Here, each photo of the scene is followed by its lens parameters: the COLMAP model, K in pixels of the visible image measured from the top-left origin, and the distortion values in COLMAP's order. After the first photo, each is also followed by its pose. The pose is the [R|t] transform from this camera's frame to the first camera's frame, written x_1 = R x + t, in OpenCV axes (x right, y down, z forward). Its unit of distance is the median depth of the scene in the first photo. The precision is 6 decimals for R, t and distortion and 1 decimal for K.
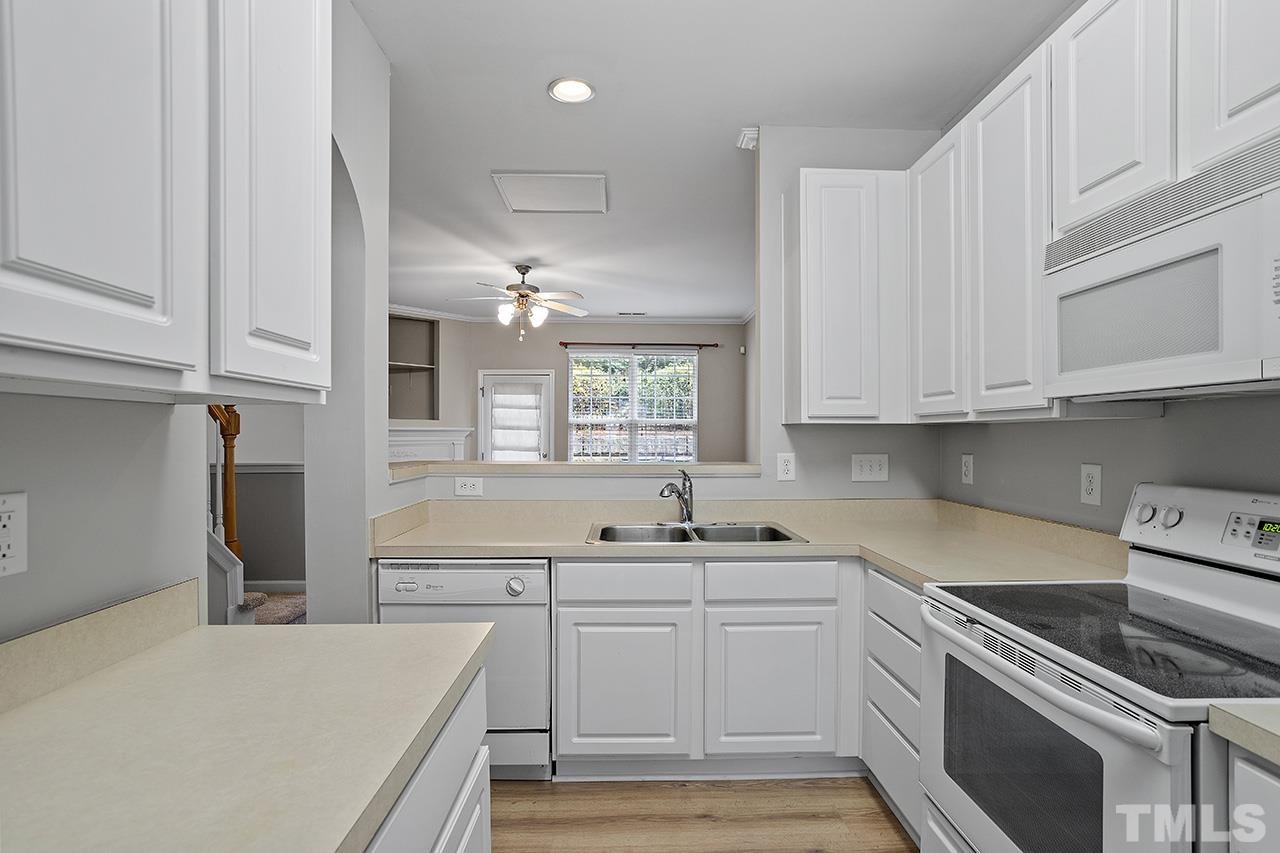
lens RADIAL K [[623.7, 0, 639.7], [0, 623.7, 435.6], [0, 0, 1]] dist [-0.054503, 0.034211]
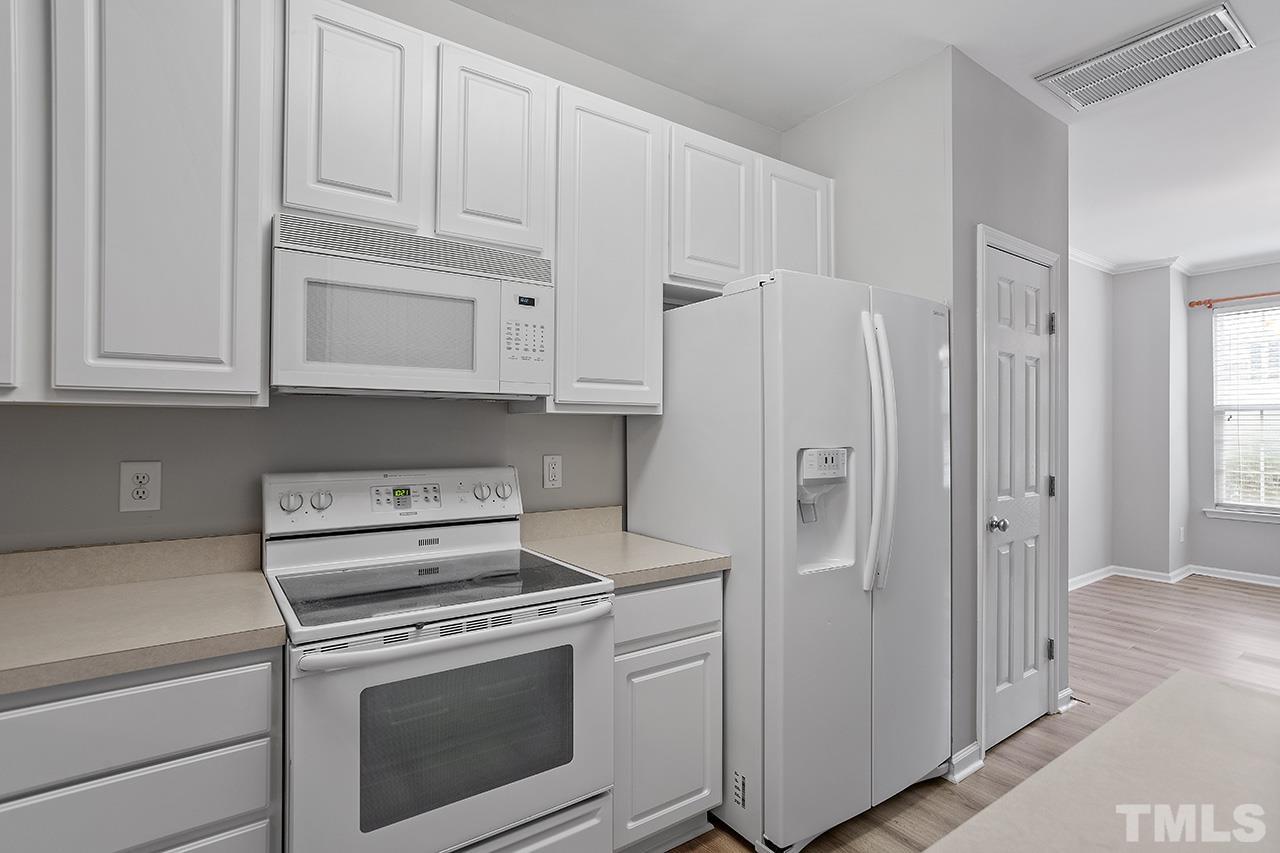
lens RADIAL K [[642.4, 0, 644.4], [0, 642.4, 413.6], [0, 0, 1]] dist [-0.057492, 0.038931]
pose [[-0.566874, 0.014196, 0.823682, -0.288635], [-0.005507, 0.999764, -0.021021, -0.002636], [-0.823786, -0.016452, -0.566662, 0.799054]]
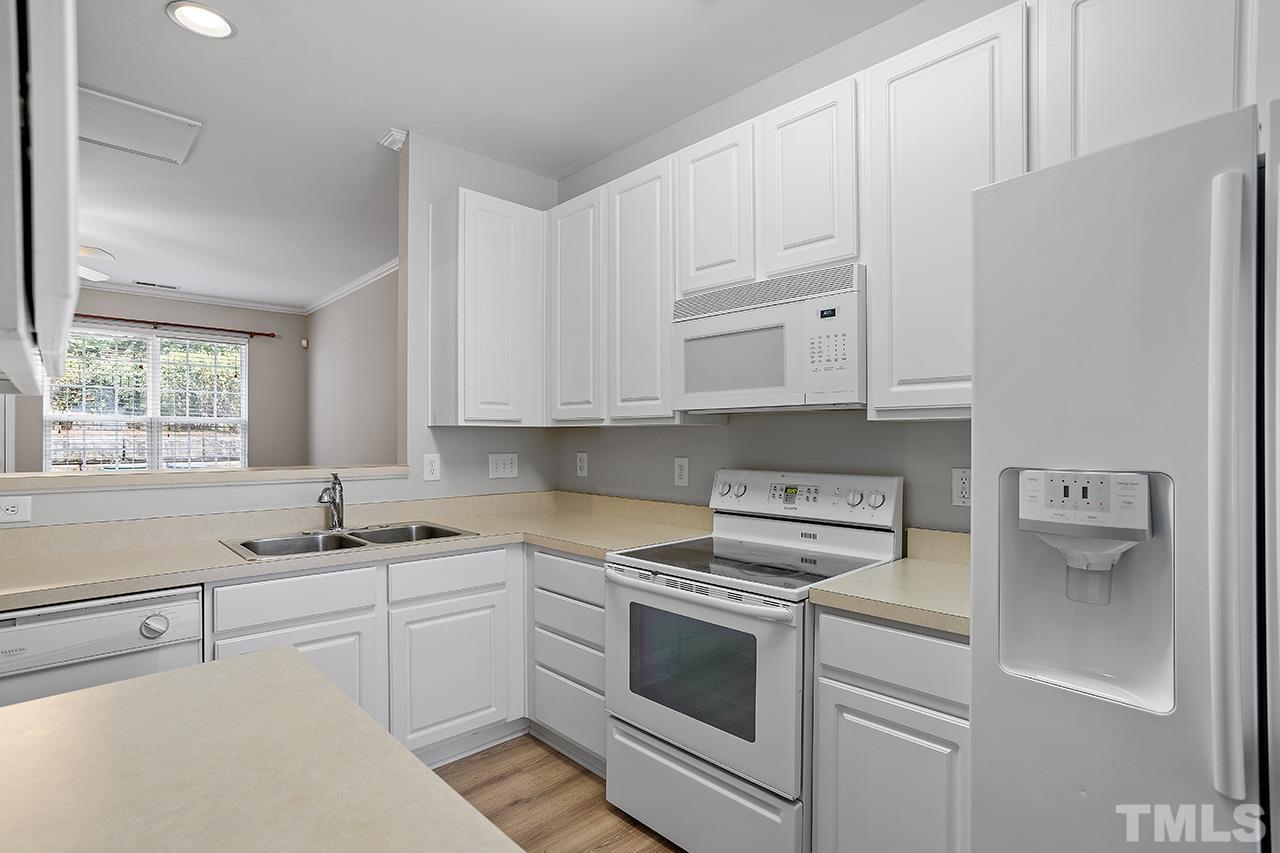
lens RADIAL K [[623.7, 0, 639.7], [0, 623.7, 435.6], [0, 0, 1]] dist [-0.054503, 0.034211]
pose [[0.741613, 0.001511, 0.670826, -0.259028], [0.000207, 0.999997, -0.002481, 0.000029], [-0.670827, 0.001979, 0.741611, -0.002656]]
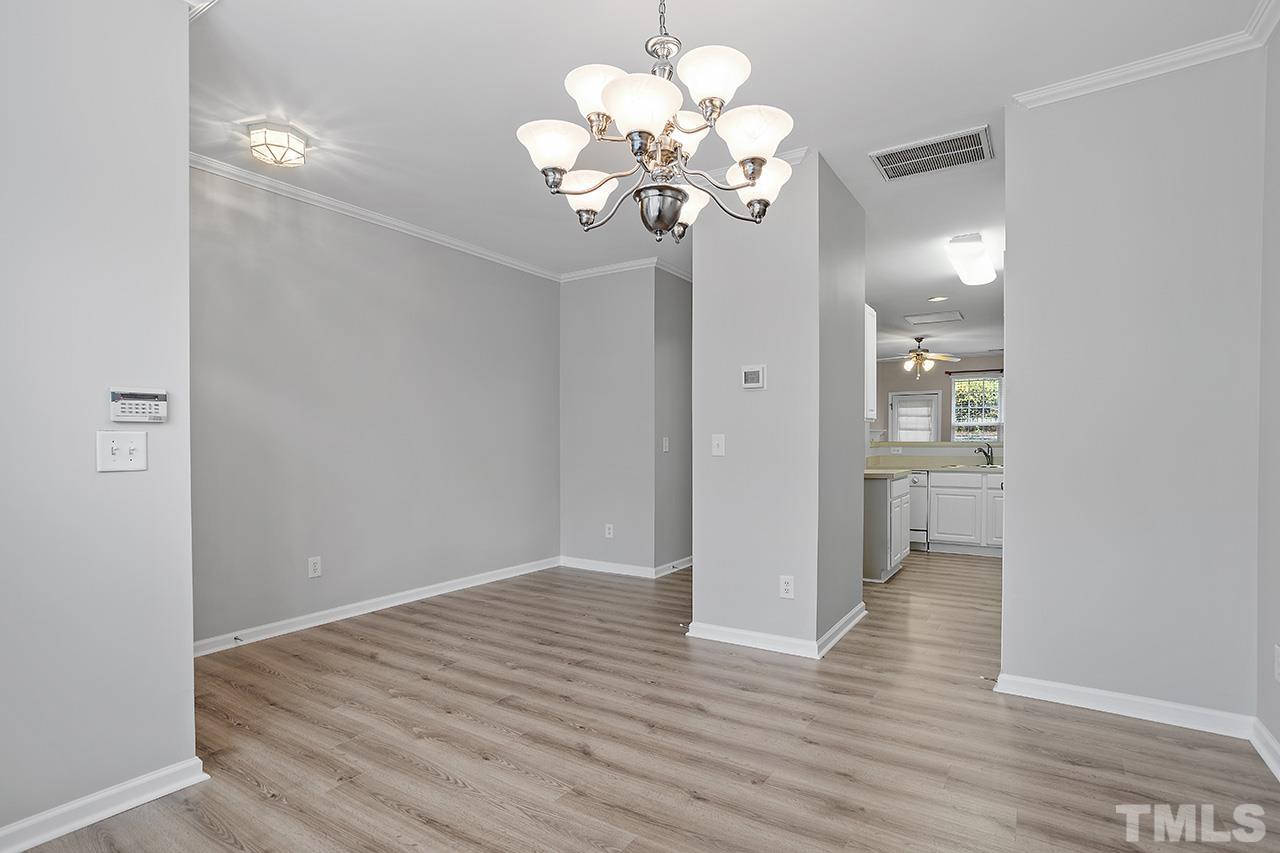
lens RADIAL K [[624.0, 0, 640.7], [0, 624.0, 451.9], [0, 0, 1]] dist [-0.051684, 0.034592]
pose [[0.820556, 0.009816, -0.571482, 0.407037], [0.000358, 0.999844, 0.017686, 0.053775], [0.571567, -0.014717, 0.820424, -2.159545]]
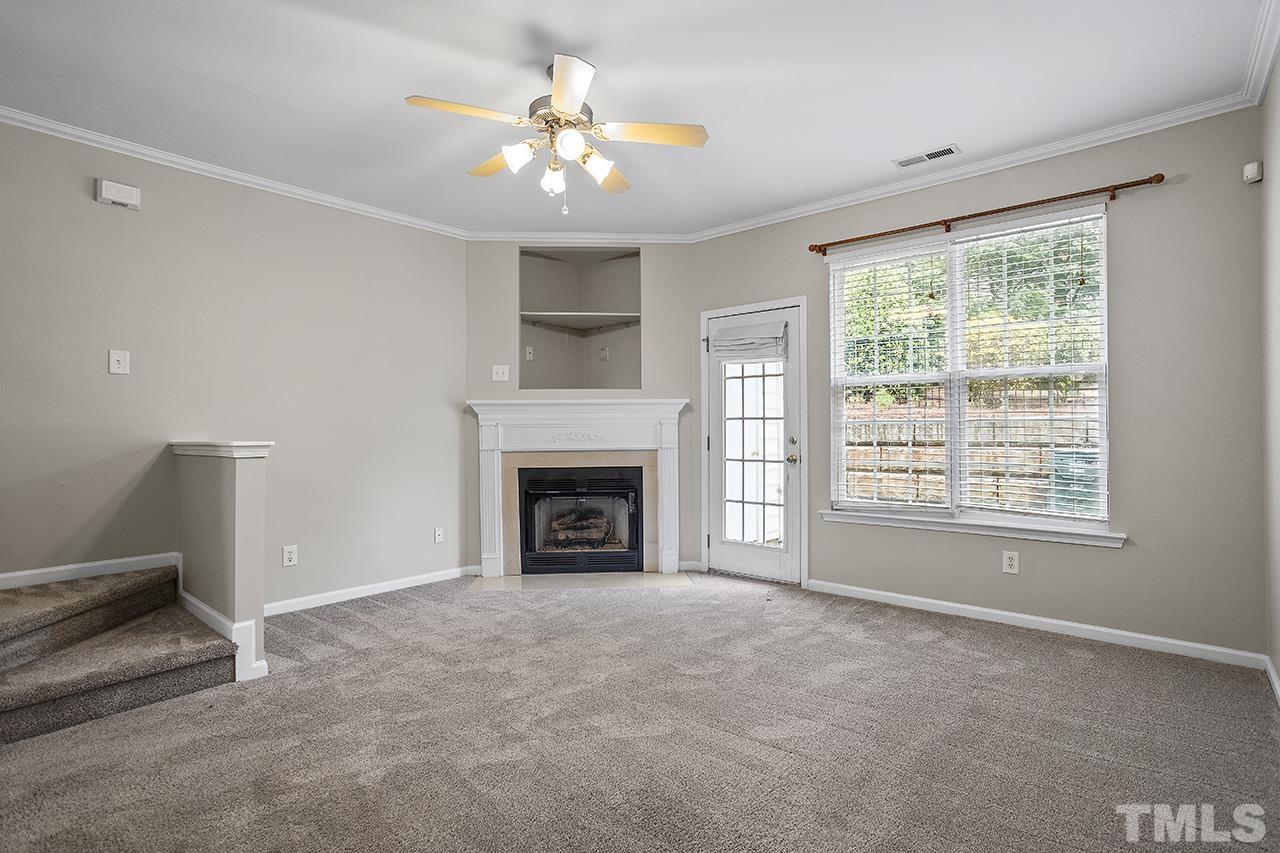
lens RADIAL K [[623.7, 0, 639.7], [0, 623.7, 435.6], [0, 0, 1]] dist [-0.054503, 0.034211]
pose [[0.734821, 0.001255, -0.678260, 0.497828], [0.006044, 0.999946, 0.008398, 0.073024], [0.678234, -0.010270, 0.734774, 1.578476]]
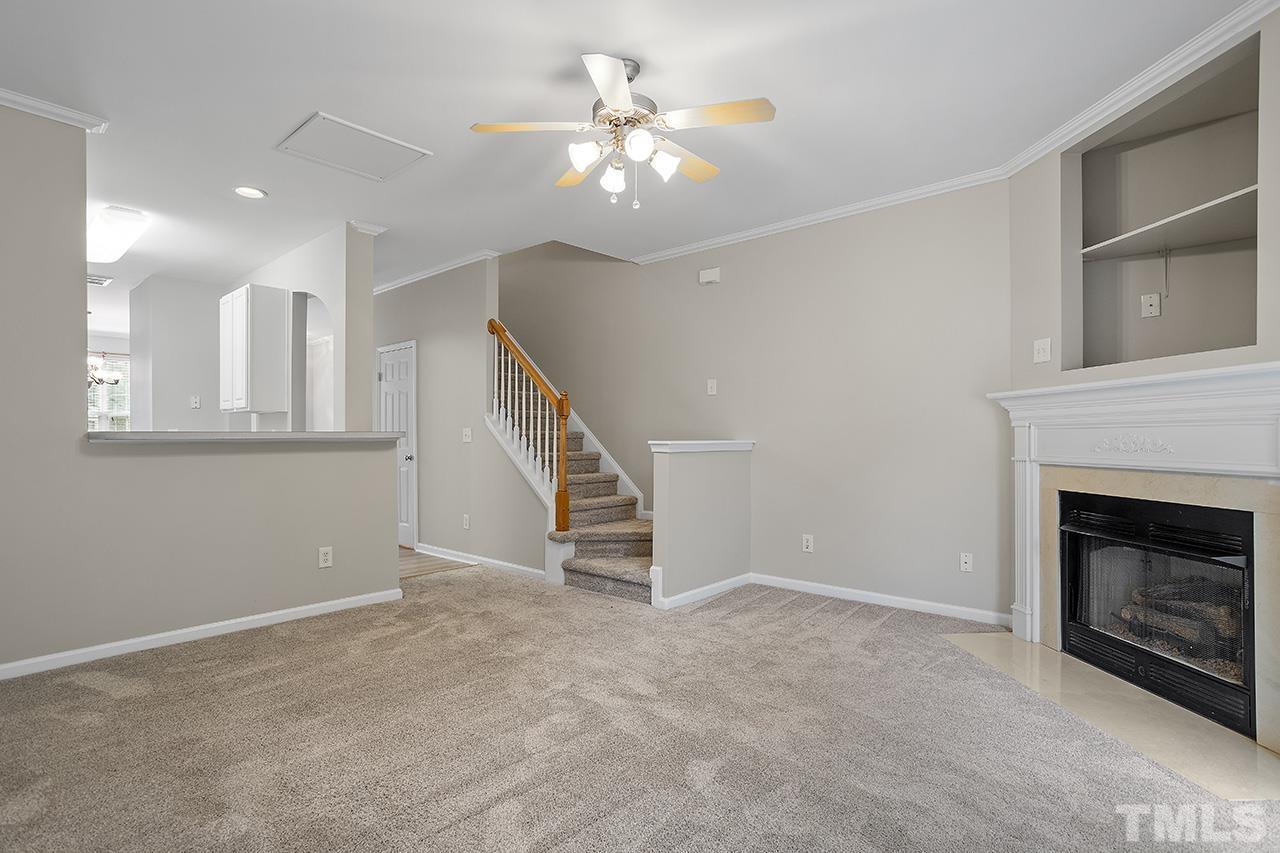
lens RADIAL K [[623.7, 0, 639.7], [0, 623.7, 435.6], [0, 0, 1]] dist [-0.054503, 0.034211]
pose [[-0.685564, 0.001890, -0.728010, 0.405999], [0.000133, 0.999997, 0.002471, 0.071952], [0.728013, 0.001597, -0.685562, 3.232437]]
